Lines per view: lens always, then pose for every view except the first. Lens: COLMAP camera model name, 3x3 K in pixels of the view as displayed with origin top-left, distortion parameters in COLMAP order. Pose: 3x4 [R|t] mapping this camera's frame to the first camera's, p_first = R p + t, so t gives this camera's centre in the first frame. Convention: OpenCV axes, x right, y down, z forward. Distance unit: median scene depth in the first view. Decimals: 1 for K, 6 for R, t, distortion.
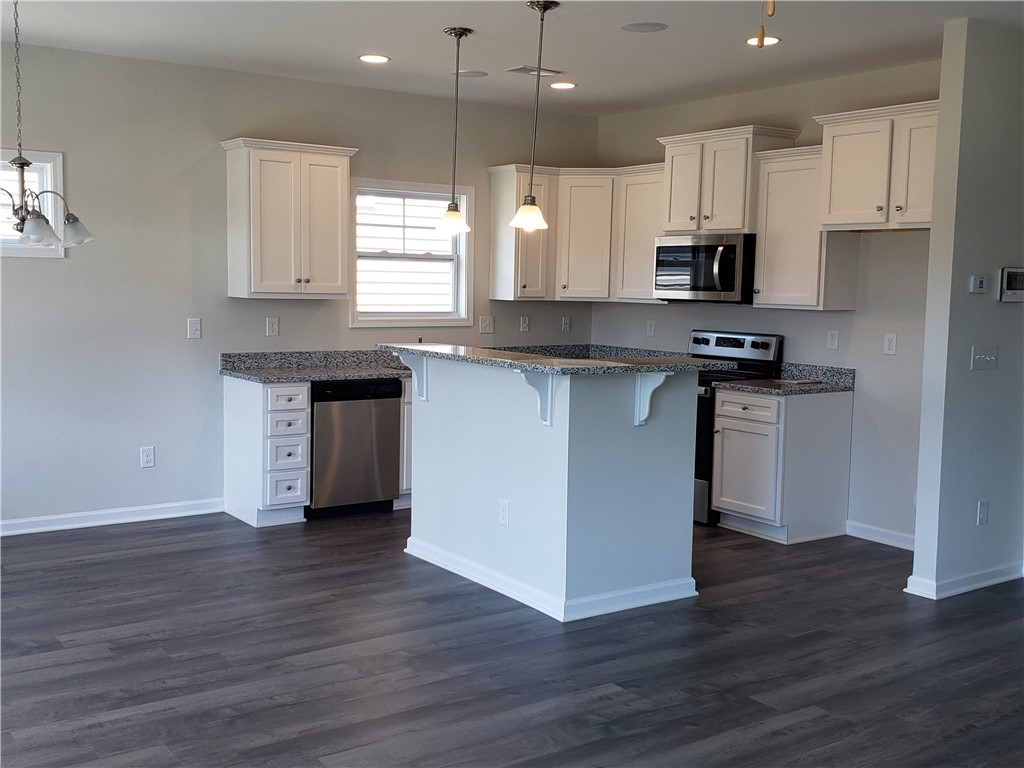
lens RADIAL K [[1089.0, 0, 490.5], [0, 1089.0, 383.0], [0, 0, 1]] dist [0.250915, -0.906611]
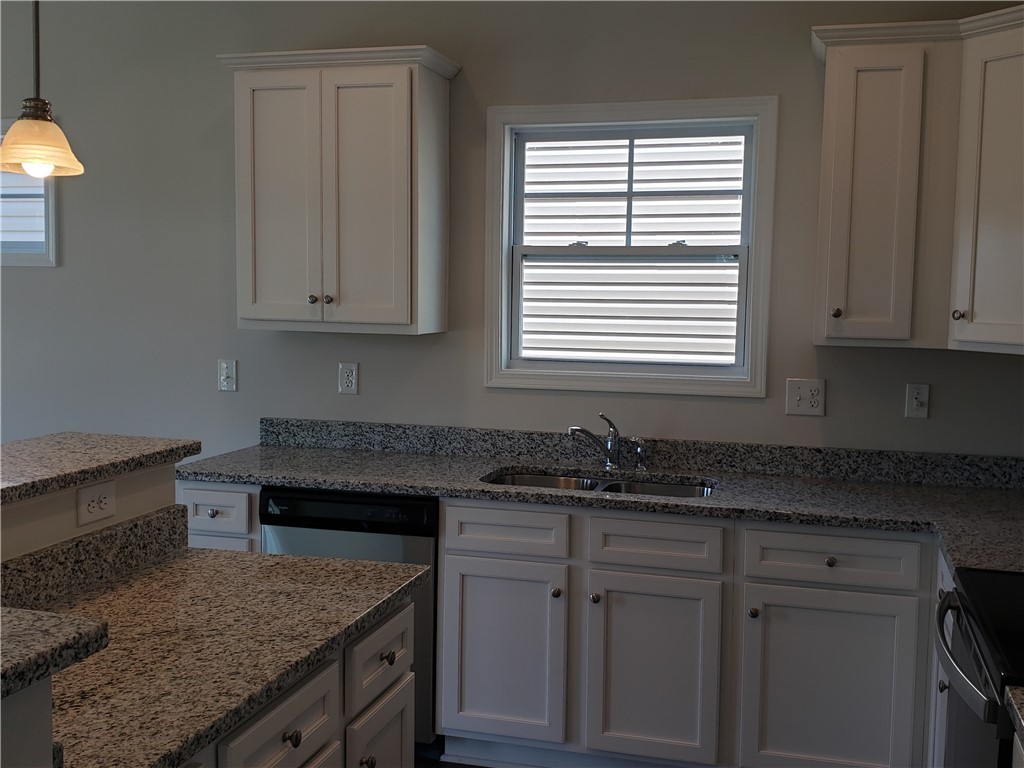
lens RADIAL K [[1086.2, 0, 510.9], [0, 1086.2, 378.9], [0, 0, 1]] dist [0.229214, -0.705501]
pose [[0.632809, 0.057065, -0.772202, 0.321919], [-0.076724, 0.996994, 0.010802, -0.066881], [0.770497, 0.052411, 0.635285, 0.727396]]
